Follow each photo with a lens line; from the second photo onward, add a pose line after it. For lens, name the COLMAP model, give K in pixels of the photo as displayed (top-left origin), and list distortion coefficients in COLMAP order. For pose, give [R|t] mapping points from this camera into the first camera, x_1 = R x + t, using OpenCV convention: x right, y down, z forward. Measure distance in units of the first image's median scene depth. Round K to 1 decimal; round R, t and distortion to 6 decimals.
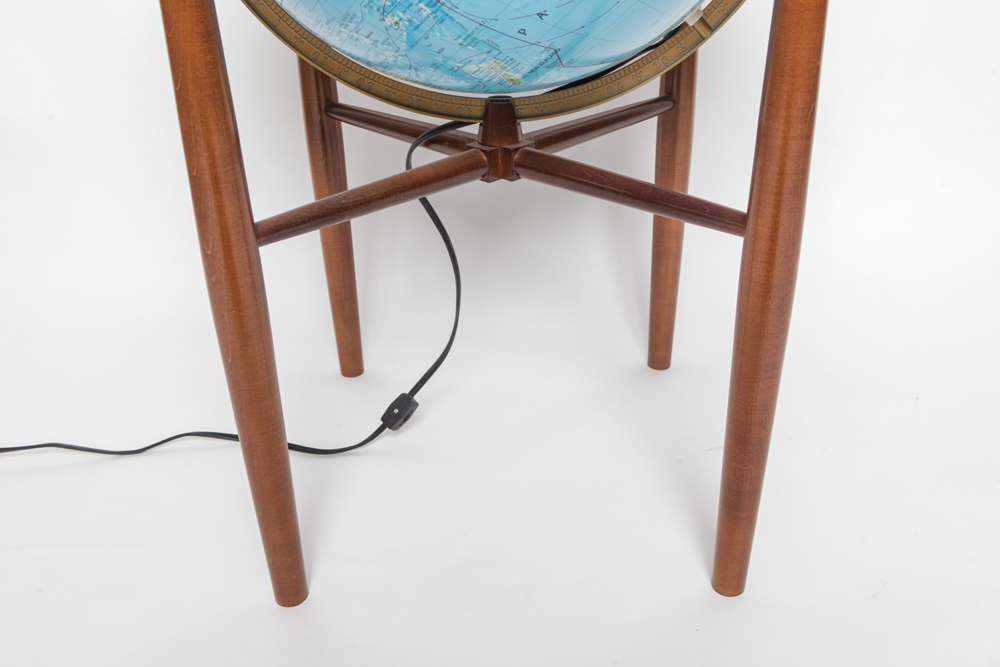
lens RADIAL K [[920.5, 0, 498.7], [0, 920.5, 335.1], [0, 0, 1]] dist [-0.065496, 0.000000]
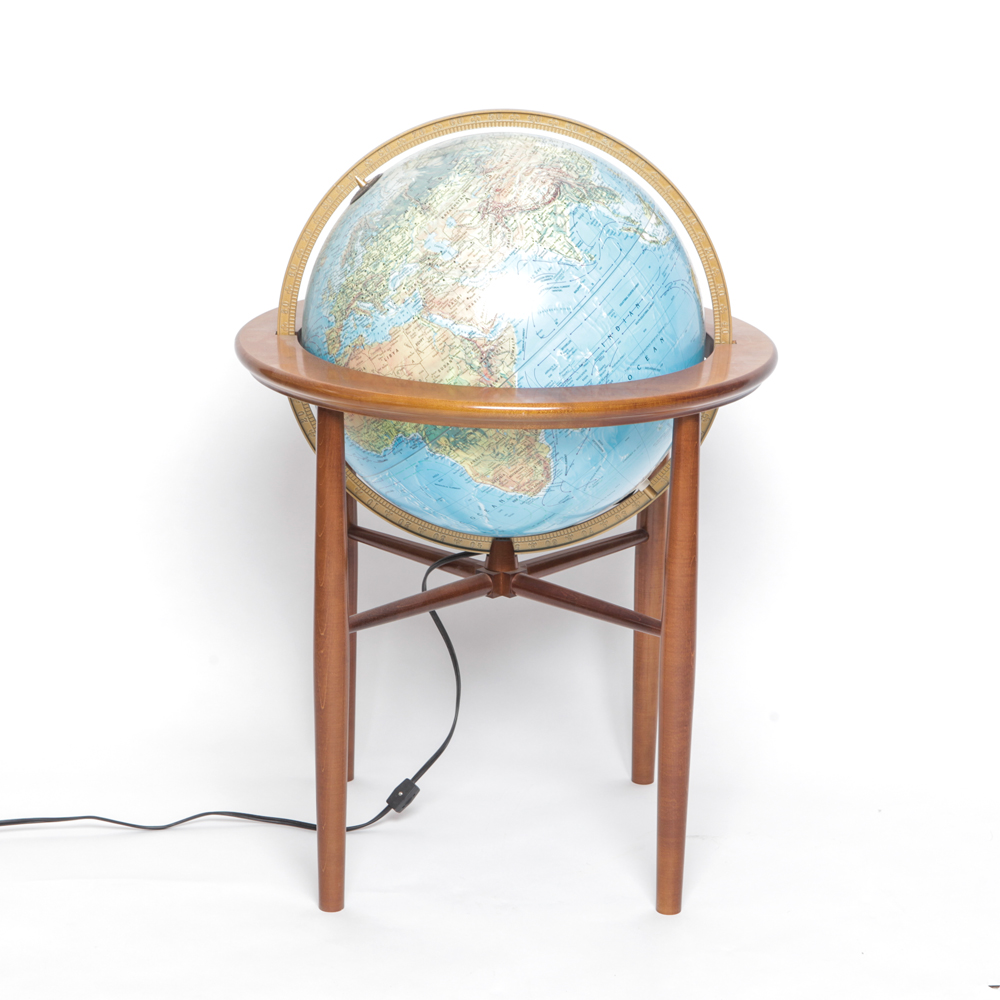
lens RADIAL K [[2866.8, 0, 505.1], [0, 2866.8, 499.5], [0, 0, 1]] dist [0.199212, 0.000000]
pose [[0.998899, 0.032453, 0.033867, -0.145129], [-0.024787, 0.978184, -0.206254, 0.580400], [-0.039822, 0.205188, 0.977912, -3.260972]]
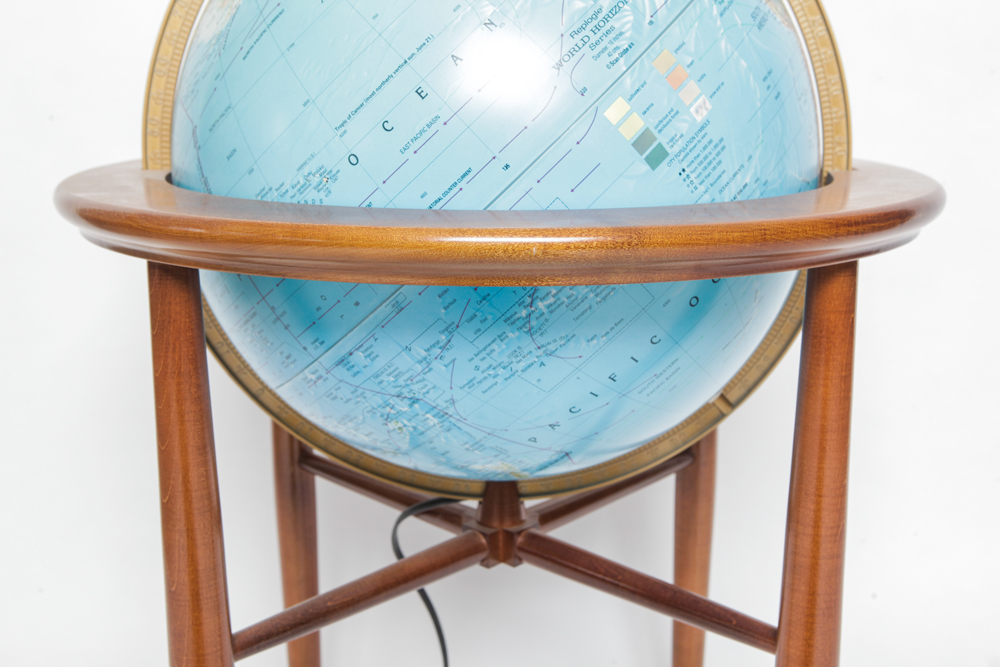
lens RADIAL K [[1180.5, 0, 504.0], [0, 1180.5, 332.2], [0, 0, 1]] dist [-0.021360, 0.000000]
pose [[0.999564, 0.015038, 0.025424, -0.029198], [-0.008057, 0.966873, -0.255129, -0.100470], [-0.028419, 0.254813, 0.966573, -0.168413]]
